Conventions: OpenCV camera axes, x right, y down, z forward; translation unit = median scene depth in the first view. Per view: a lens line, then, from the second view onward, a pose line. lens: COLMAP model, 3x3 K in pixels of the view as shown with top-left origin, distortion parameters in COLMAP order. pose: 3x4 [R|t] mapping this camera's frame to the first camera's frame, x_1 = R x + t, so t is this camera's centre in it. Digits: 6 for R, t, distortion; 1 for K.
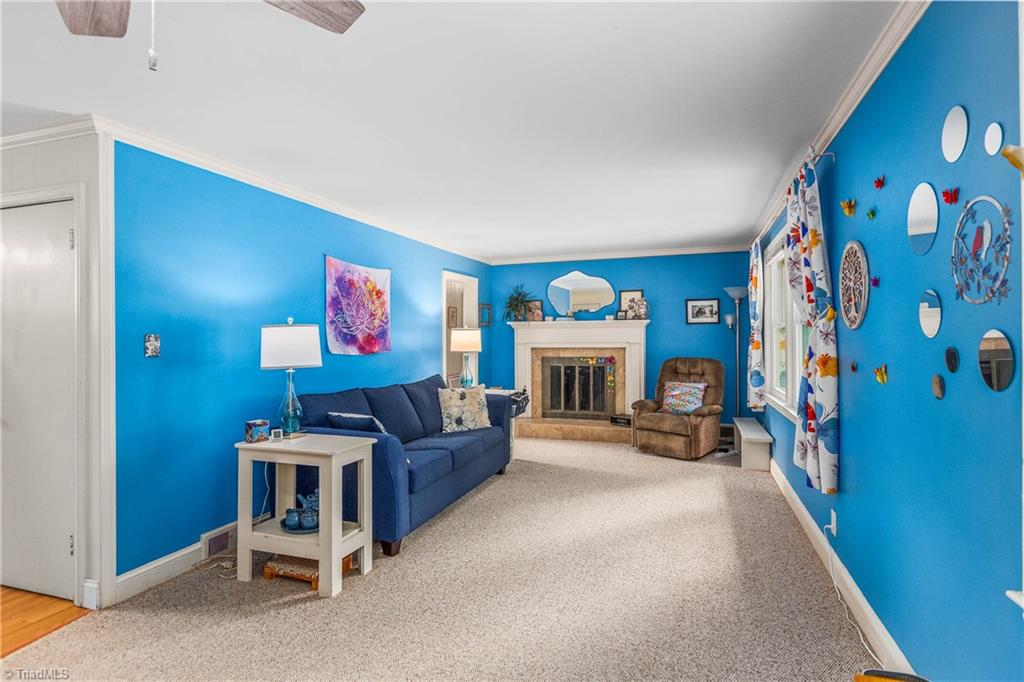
lens RADIAL K [[512.8, 0, 515.1], [0, 512.8, 334.6], [0, 0, 1]] dist [-0.002637, -0.000099]
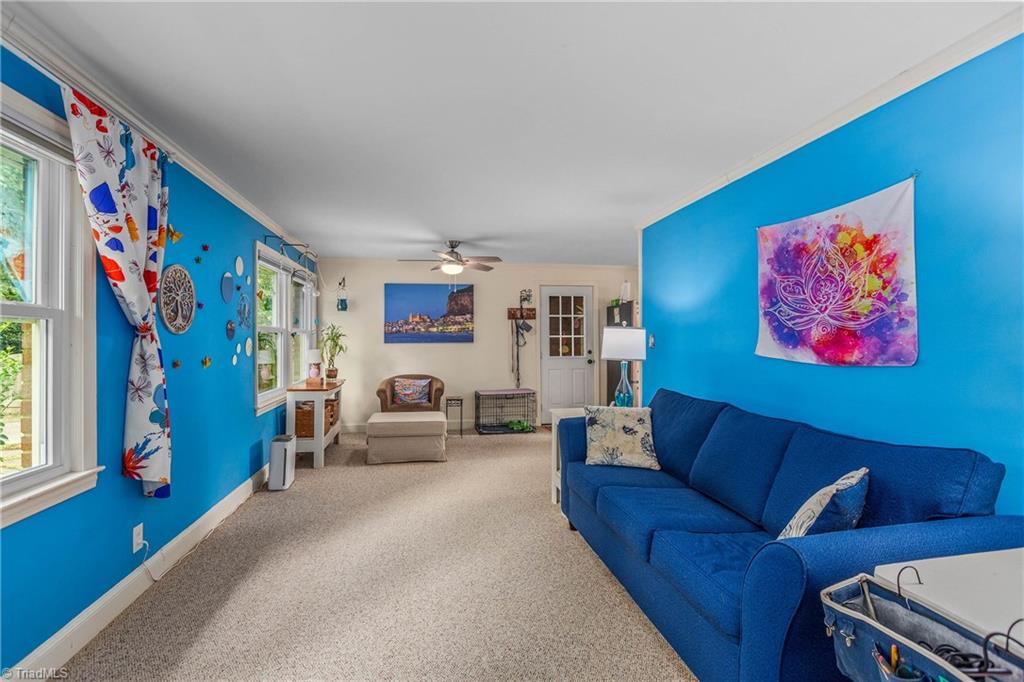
lens RADIAL K [[477.9, 0, 504.4], [0, 477.9, 340.5], [0, 0, 1]] dist [-0.004369, -0.000537]
pose [[-0.877441, 0.009726, -0.479586, 0.268912], [0.011836, 0.999929, -0.001376, 0.008586], [0.479539, -0.006883, -0.877494, 1.257012]]
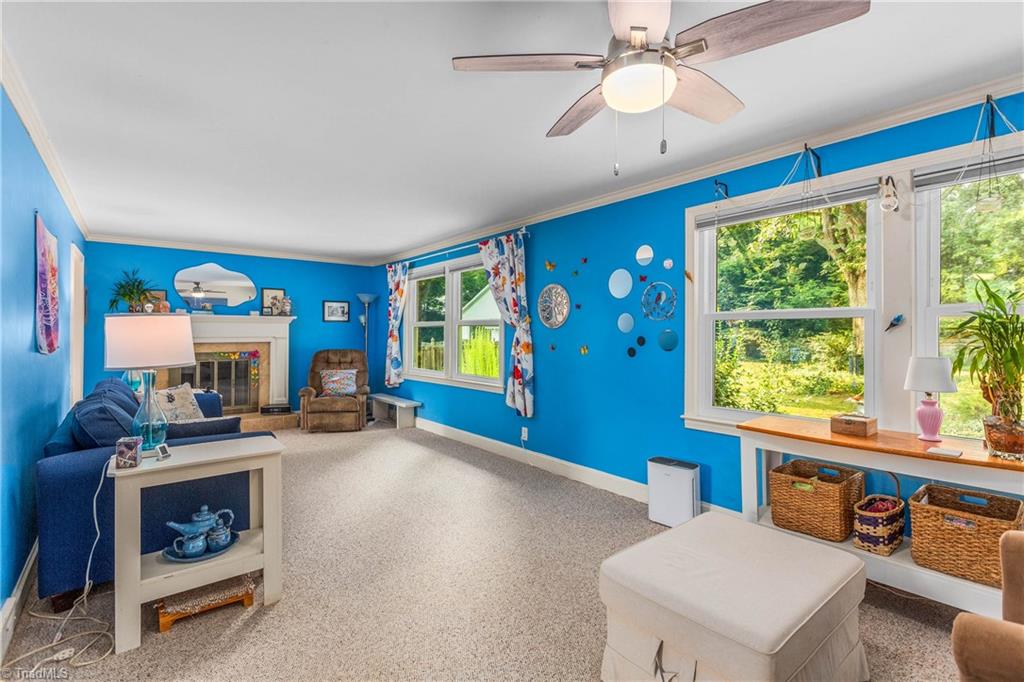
lens RADIAL K [[464.5, 0, 506.6], [0, 464.5, 332.9], [0, 0, 1]] dist [0.001626, 0.000425]
pose [[0.536865, 0.004898, 0.843654, -0.490883], [-0.007954, 0.999968, -0.000744, 0.004973], [-0.843630, -0.006311, 0.536887, 0.098694]]
